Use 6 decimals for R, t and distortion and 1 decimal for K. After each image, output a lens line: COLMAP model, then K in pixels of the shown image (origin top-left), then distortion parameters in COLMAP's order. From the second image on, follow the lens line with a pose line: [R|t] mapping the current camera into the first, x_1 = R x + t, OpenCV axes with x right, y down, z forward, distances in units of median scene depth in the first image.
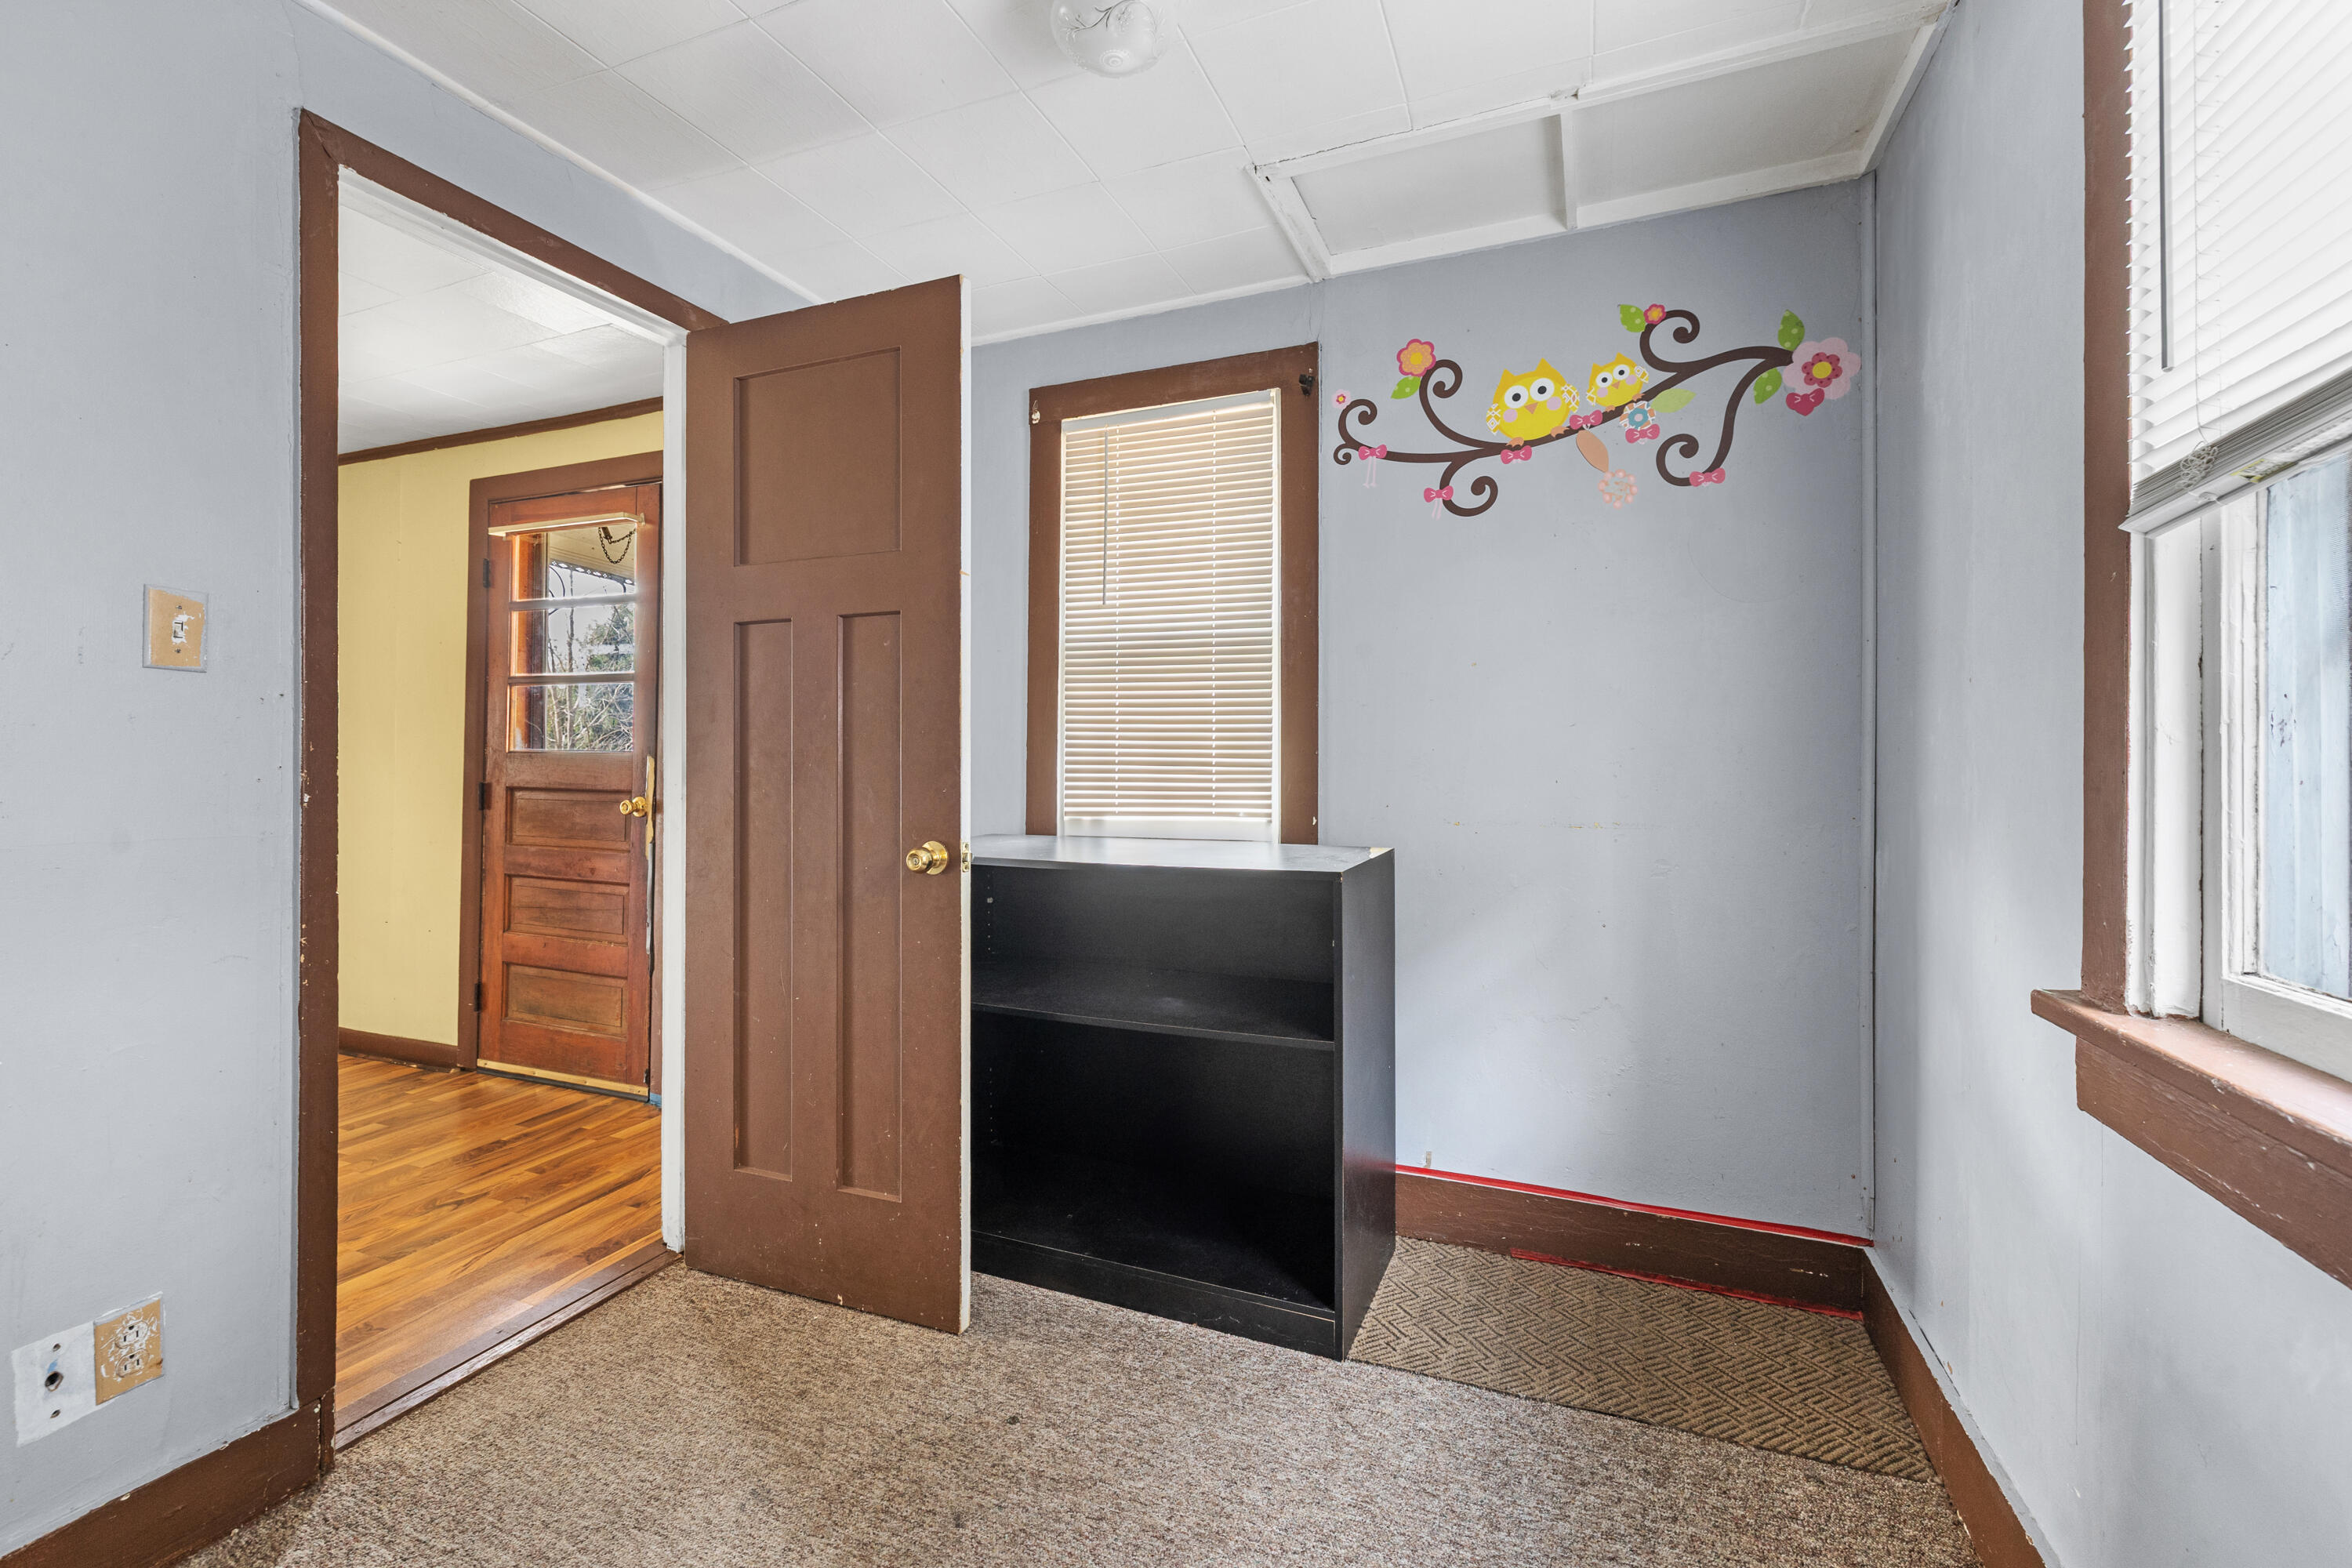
lens RADIAL K [[1006.7, 0, 1168.7], [0, 1006.7, 778.4], [0, 0, 1]] dist [0.009212, 0.000122]
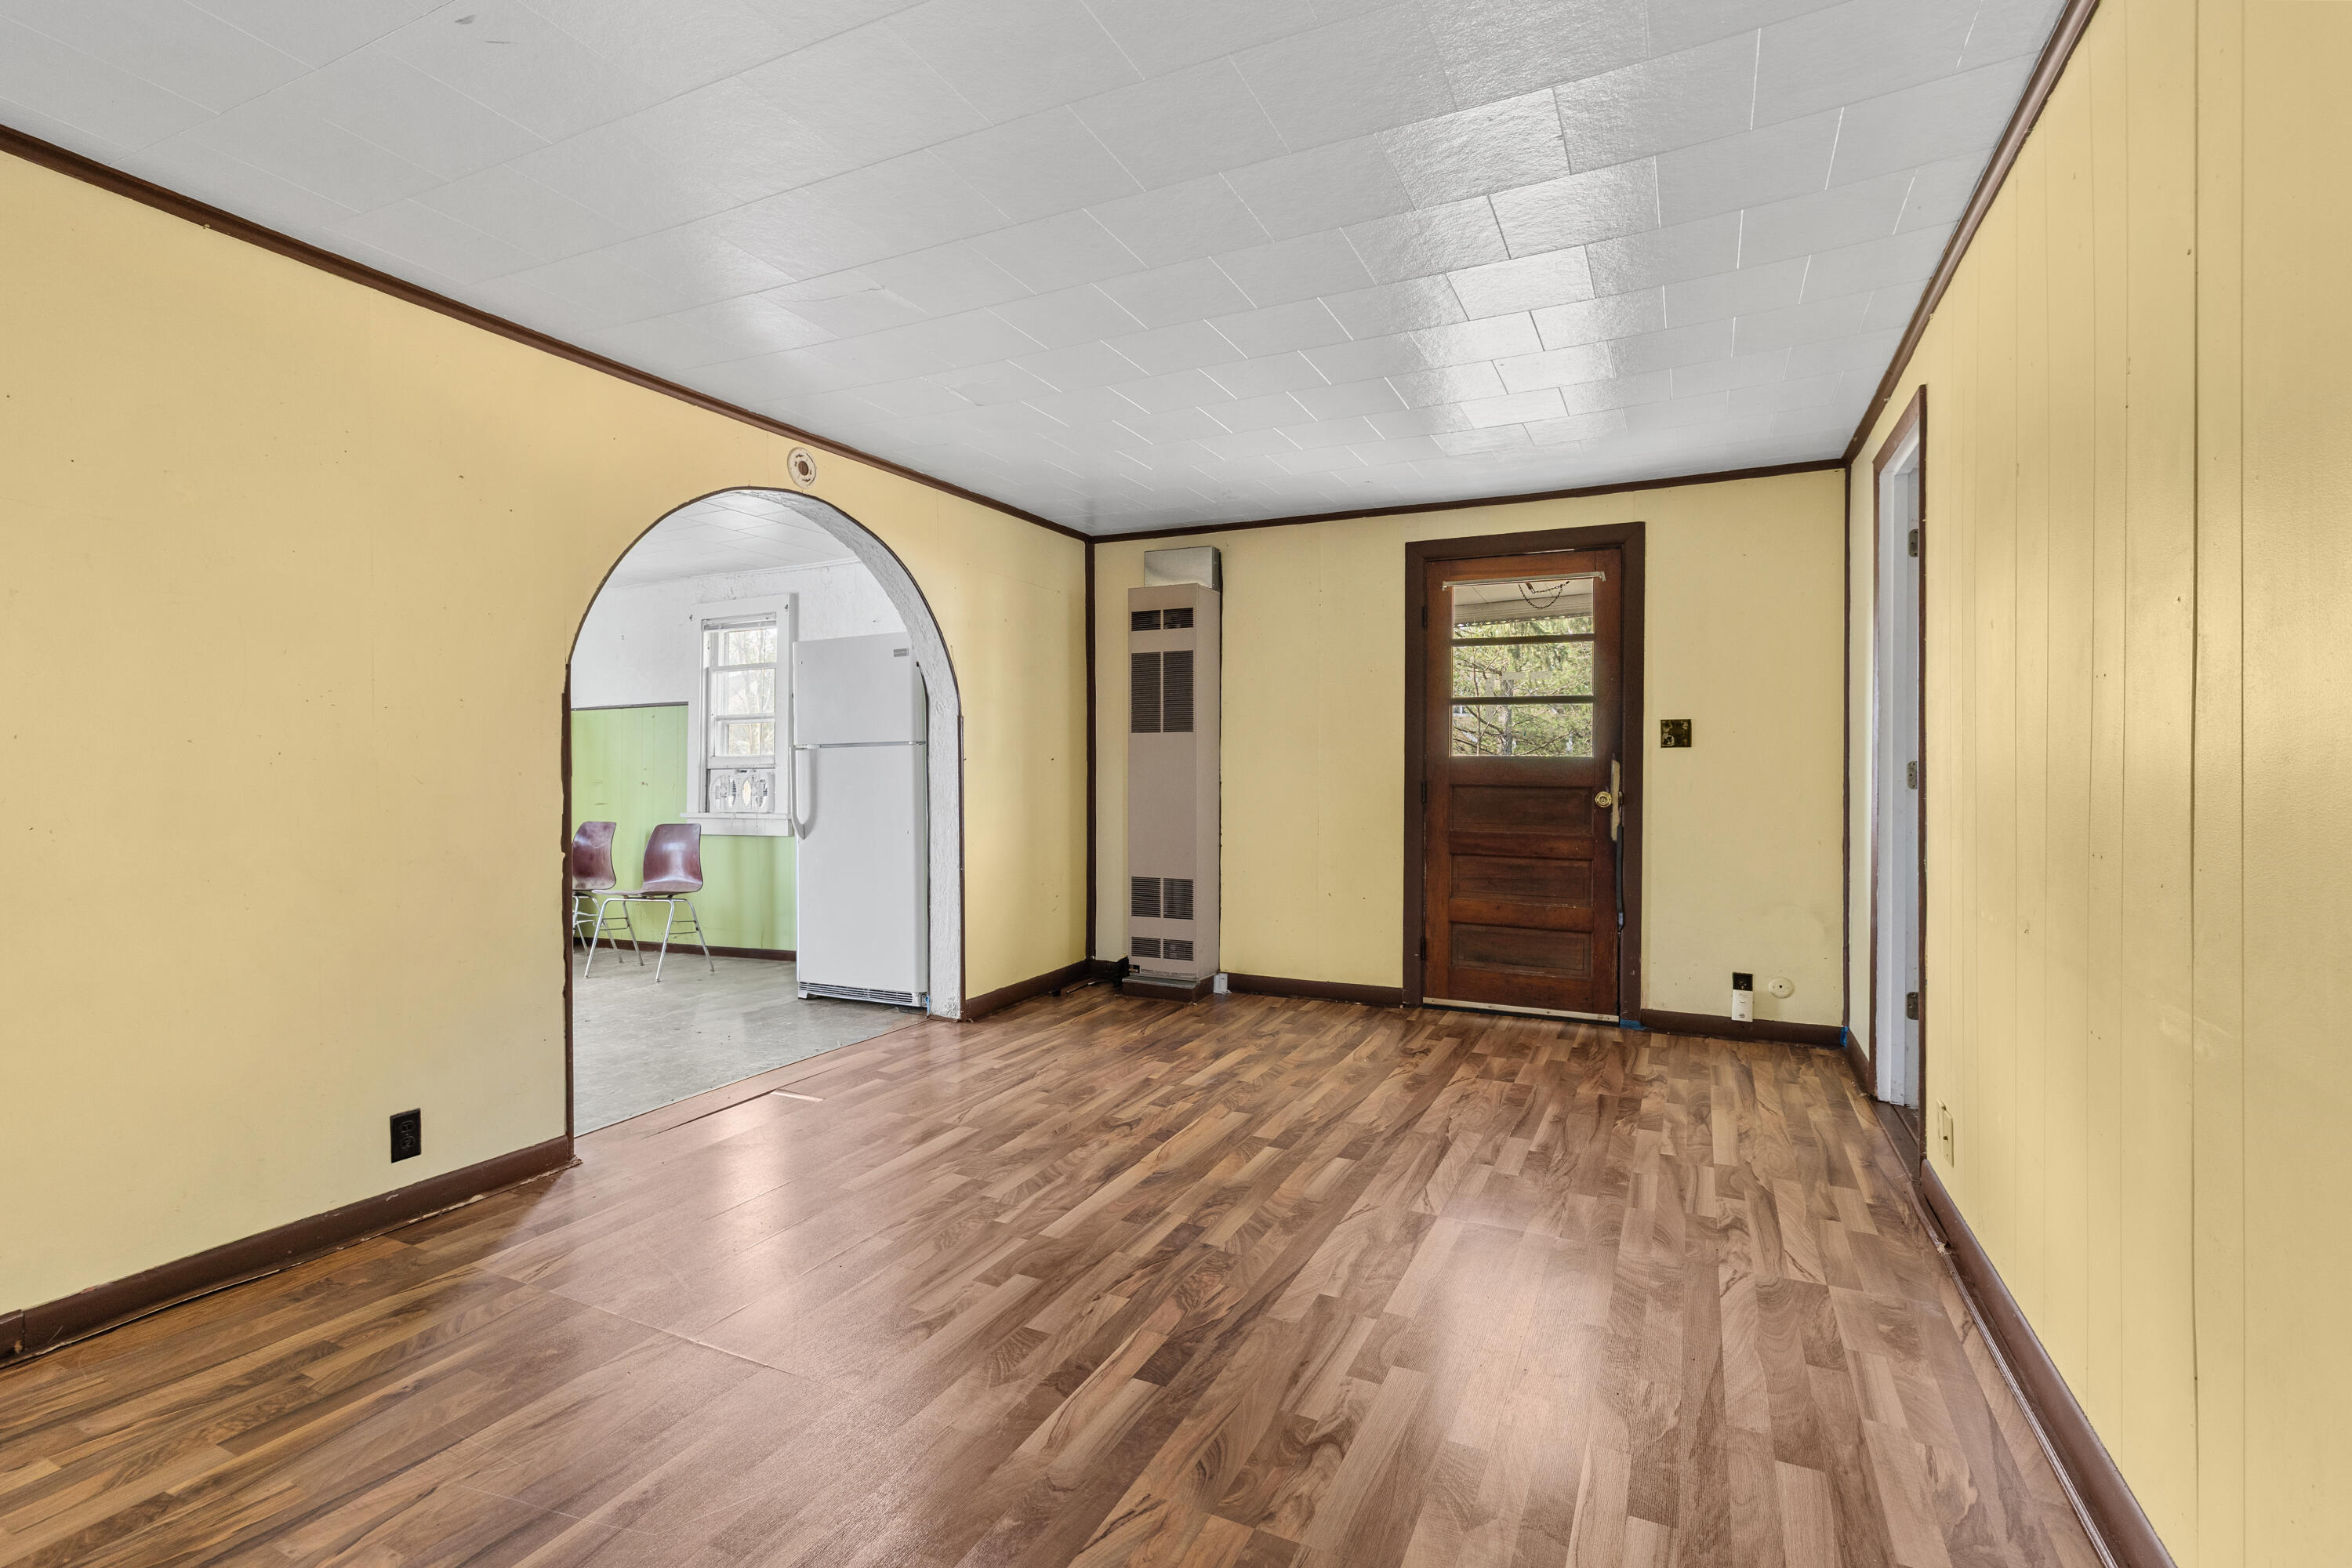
lens RADIAL K [[1069.4, 0, 1186.5], [0, 1069.4, 786.8], [0, 0, 1]] dist [-0.000404, 0.001193]
pose [[0.996655, -0.006517, -0.081469, -0.879079], [0.007087, 0.999952, 0.006711, -0.000305], [0.081421, -0.007266, 0.996653, -0.375319]]
